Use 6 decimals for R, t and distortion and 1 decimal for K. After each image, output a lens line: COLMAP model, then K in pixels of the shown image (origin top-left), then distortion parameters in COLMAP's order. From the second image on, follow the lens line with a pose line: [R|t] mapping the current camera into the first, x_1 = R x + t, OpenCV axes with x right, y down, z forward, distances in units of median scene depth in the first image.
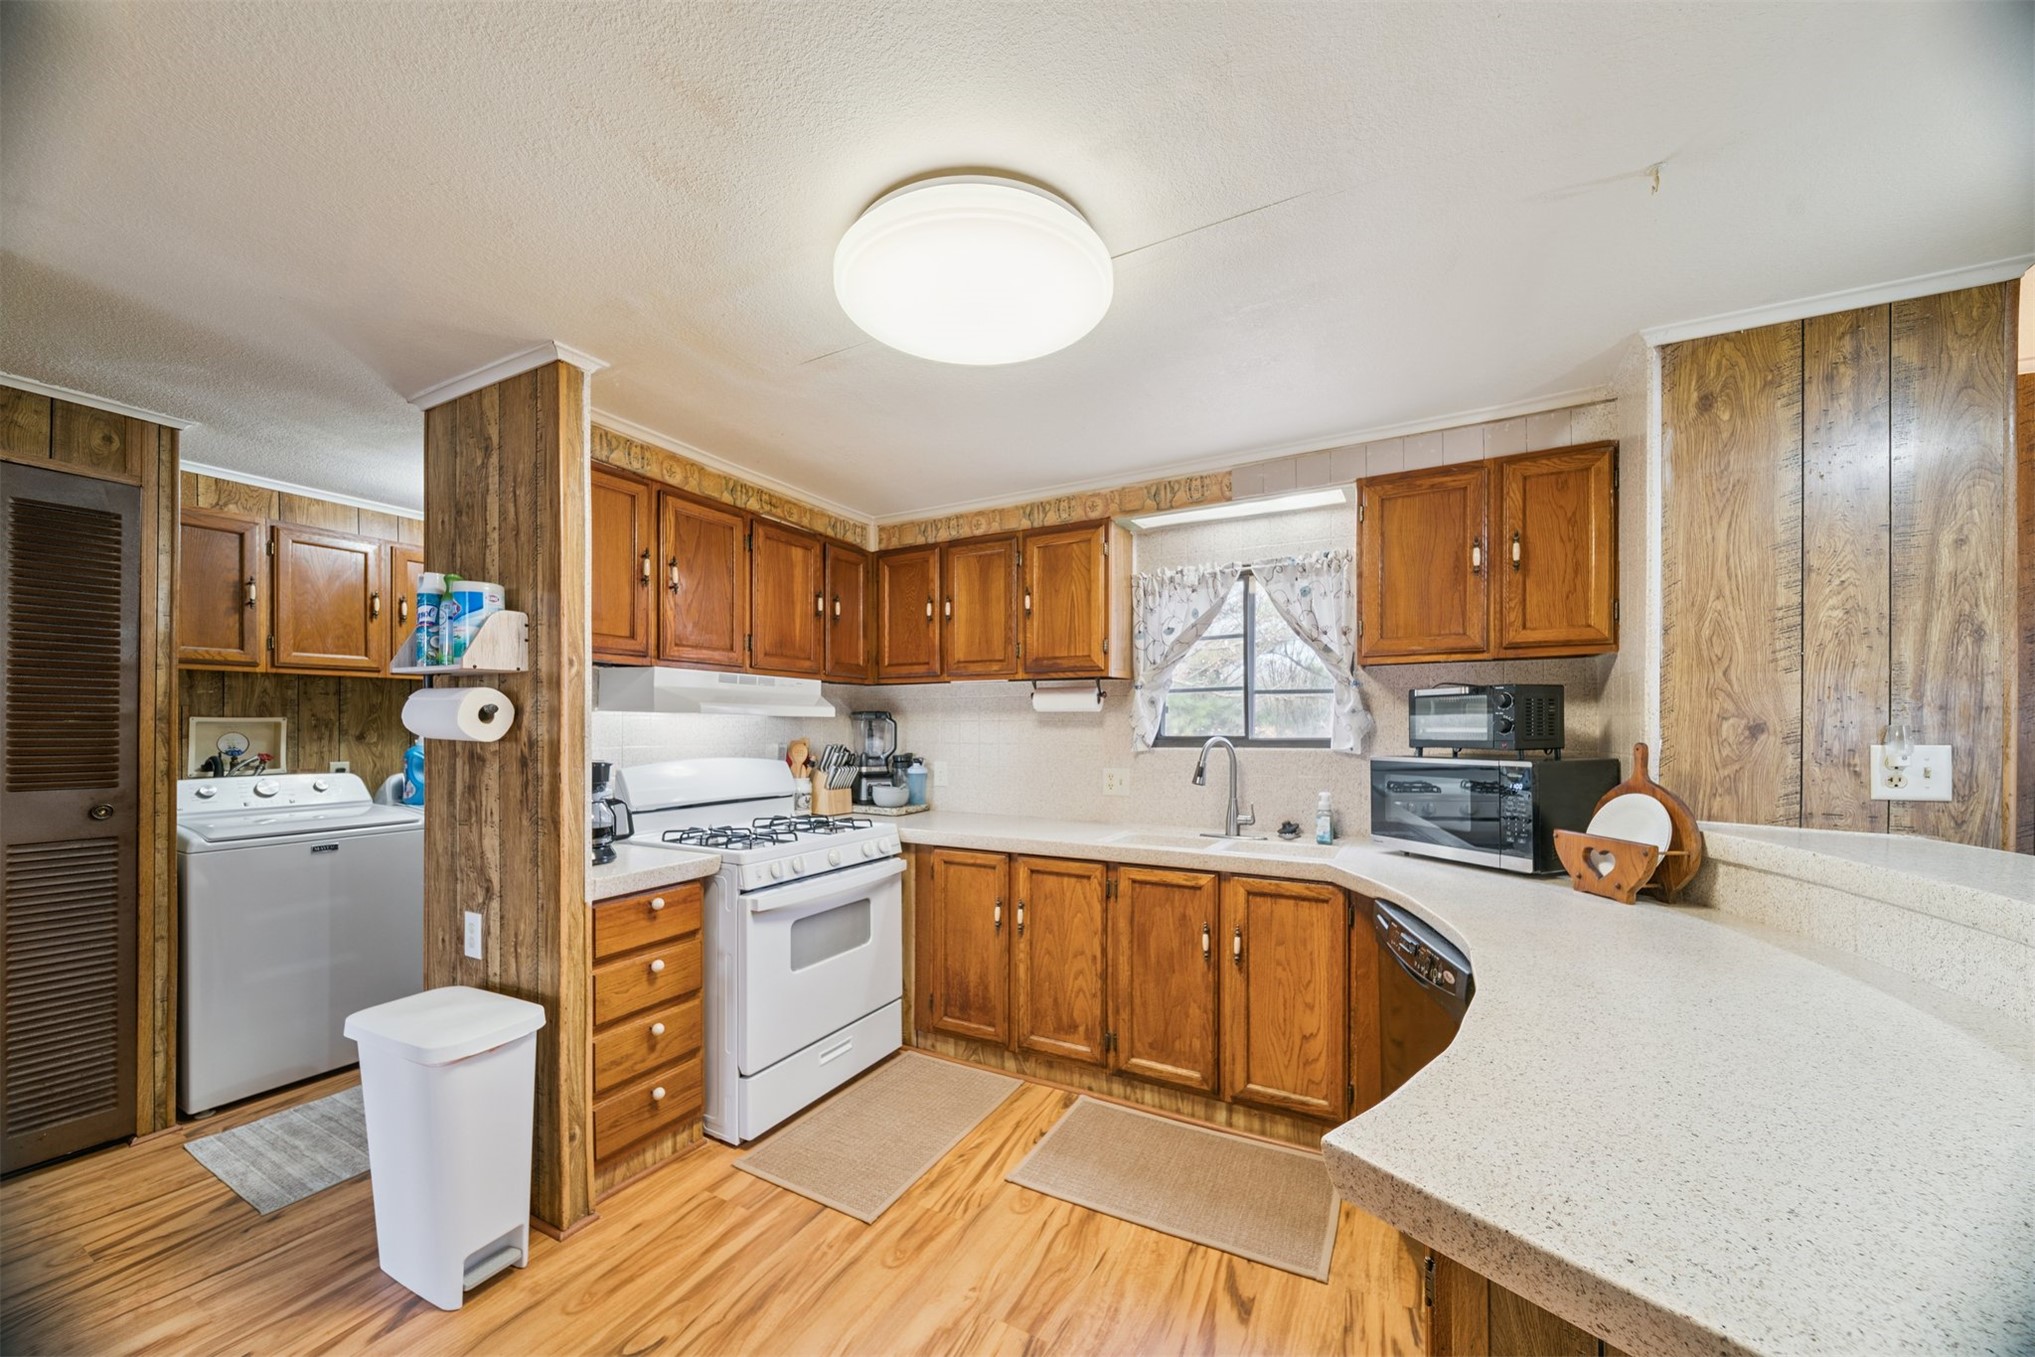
lens RADIAL K [[735.2, 0, 1030.5], [0, 735.2, 729.4], [0, 0, 1]] dist [-0.002139, -0.000251]
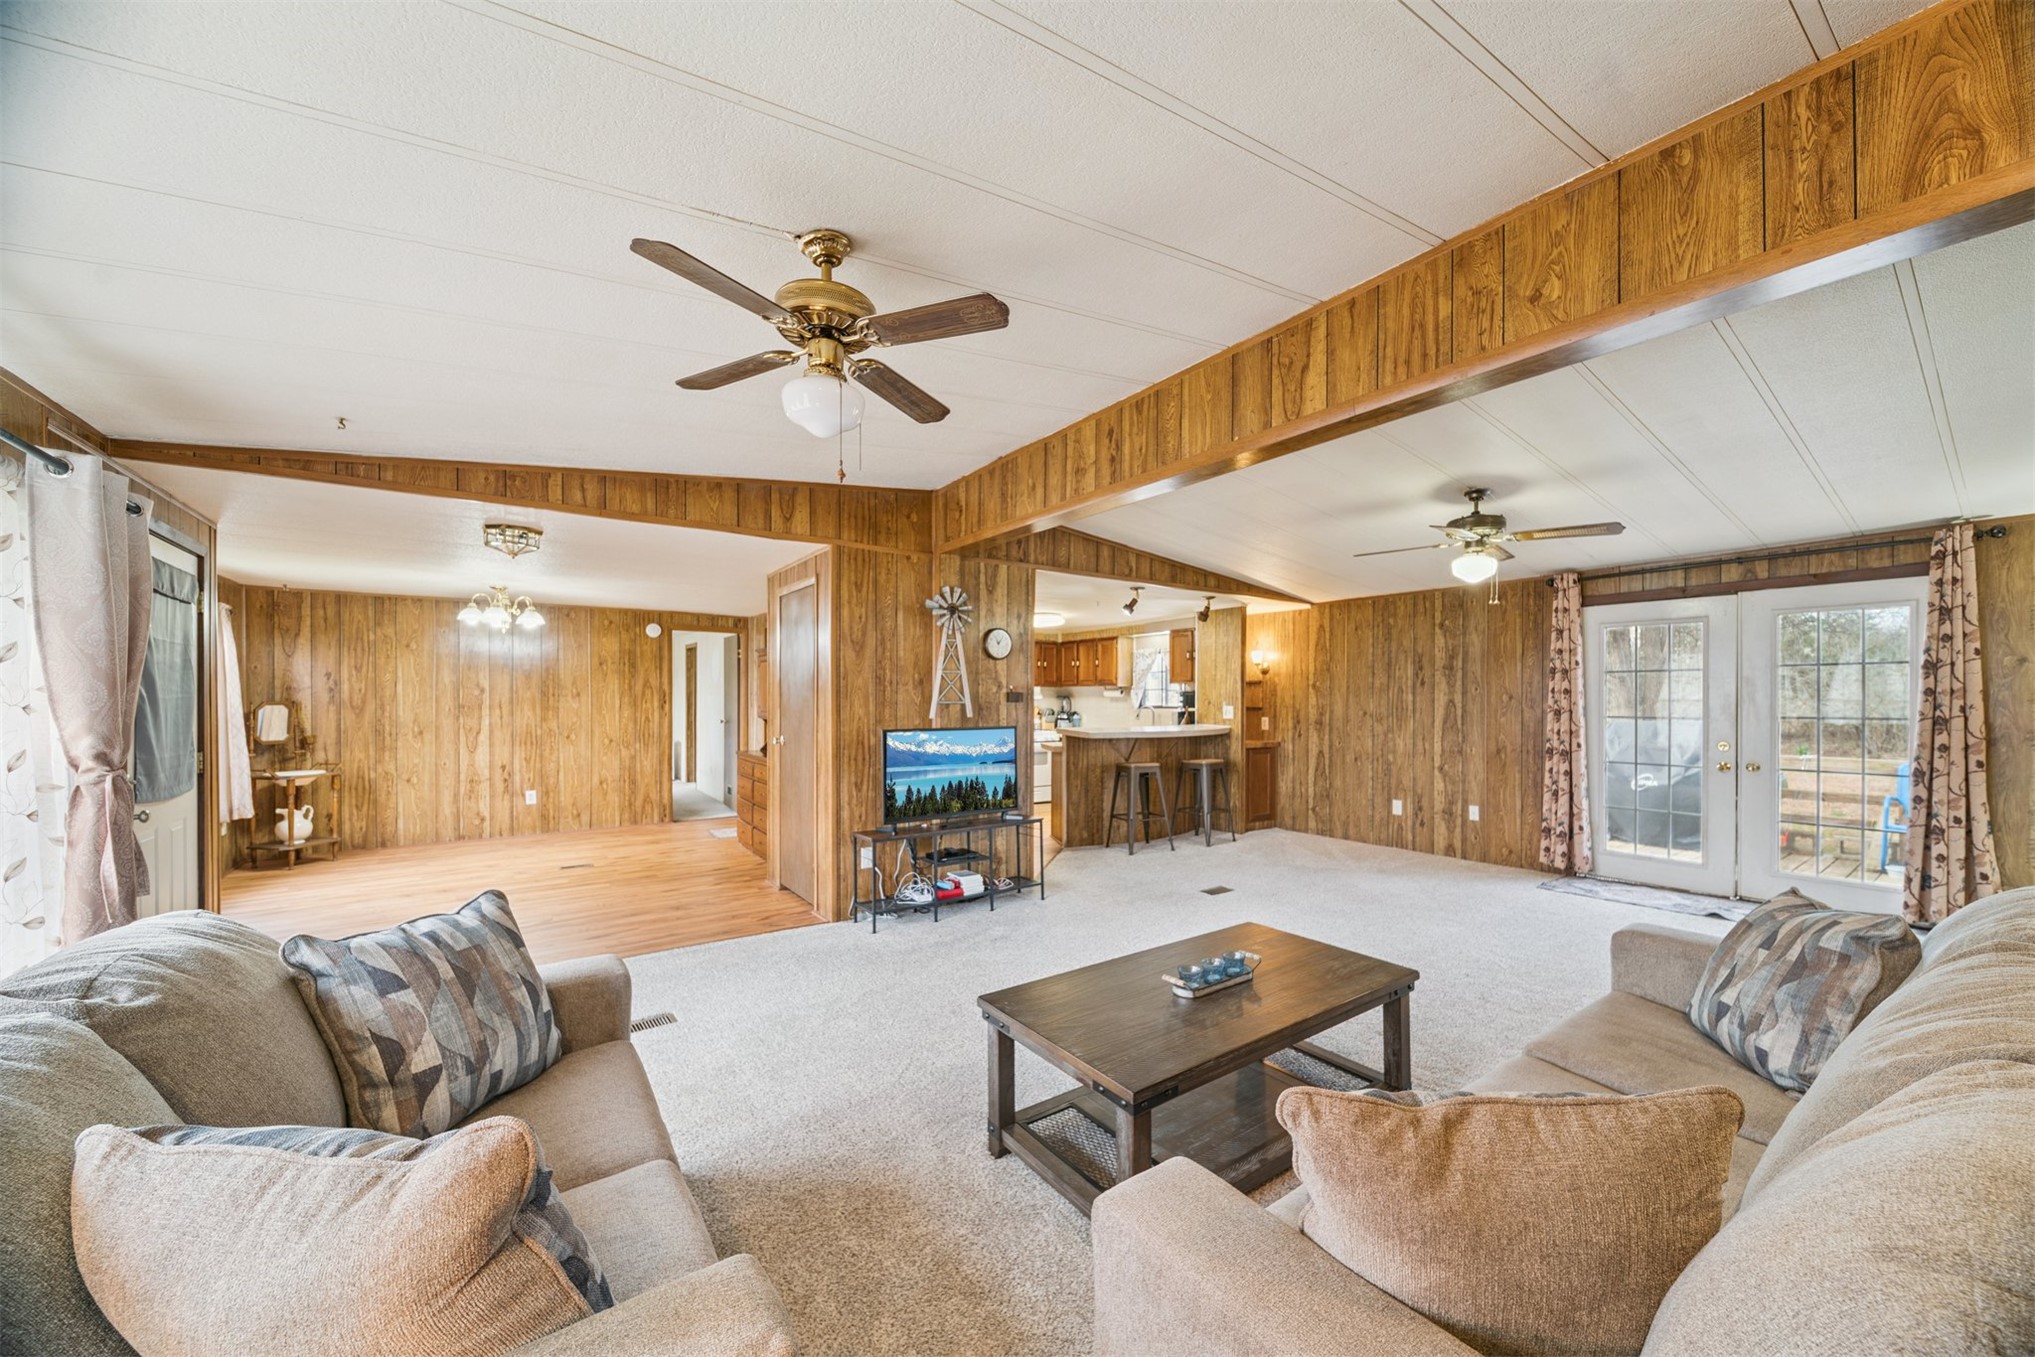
lens RADIAL K [[740.6, 0, 1043.0], [0, 740.6, 702.7], [0, 0, 1]] dist [-0.010051, -0.000039]
pose [[0.901643, 0.003025, -0.432471, 1.223483], [-0.003445, 0.999994, -0.000188, 0.002521], [0.432468, 0.001659, 0.901648, -2.071129]]
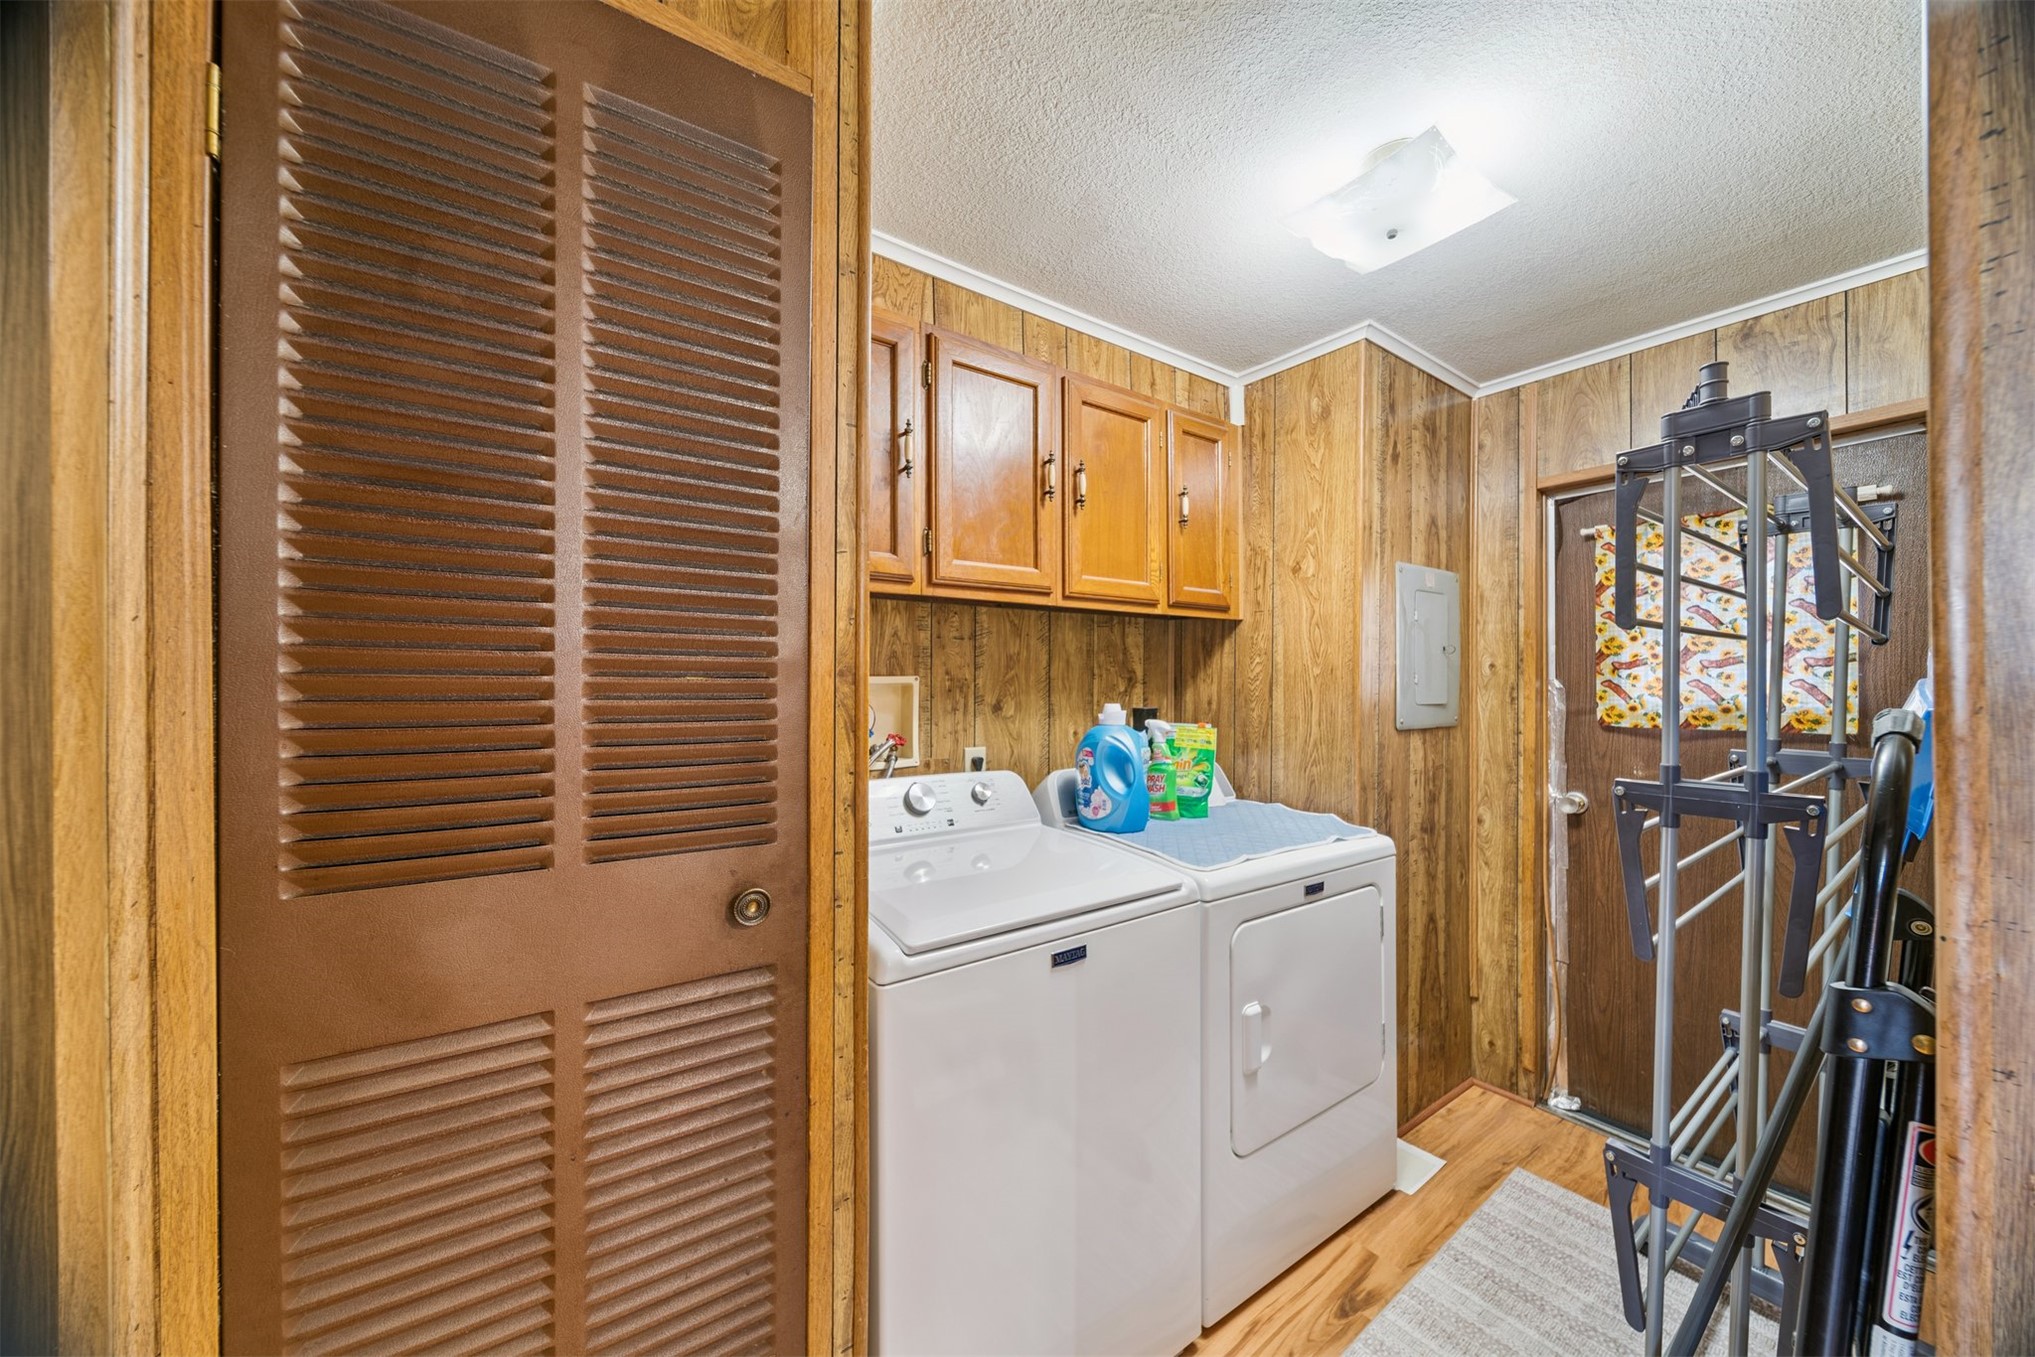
lens RADIAL K [[720.0, 0, 1030.7], [0, 720.0, 695.4], [0, 0, 1]] dist [-0.001177, -0.000387]
pose [[0.898178, 0.001881, -0.439629, -0.750775], [-0.000013, 0.999991, 0.004250, -0.002879], [0.439633, -0.003811, 0.898169, 0.560251]]
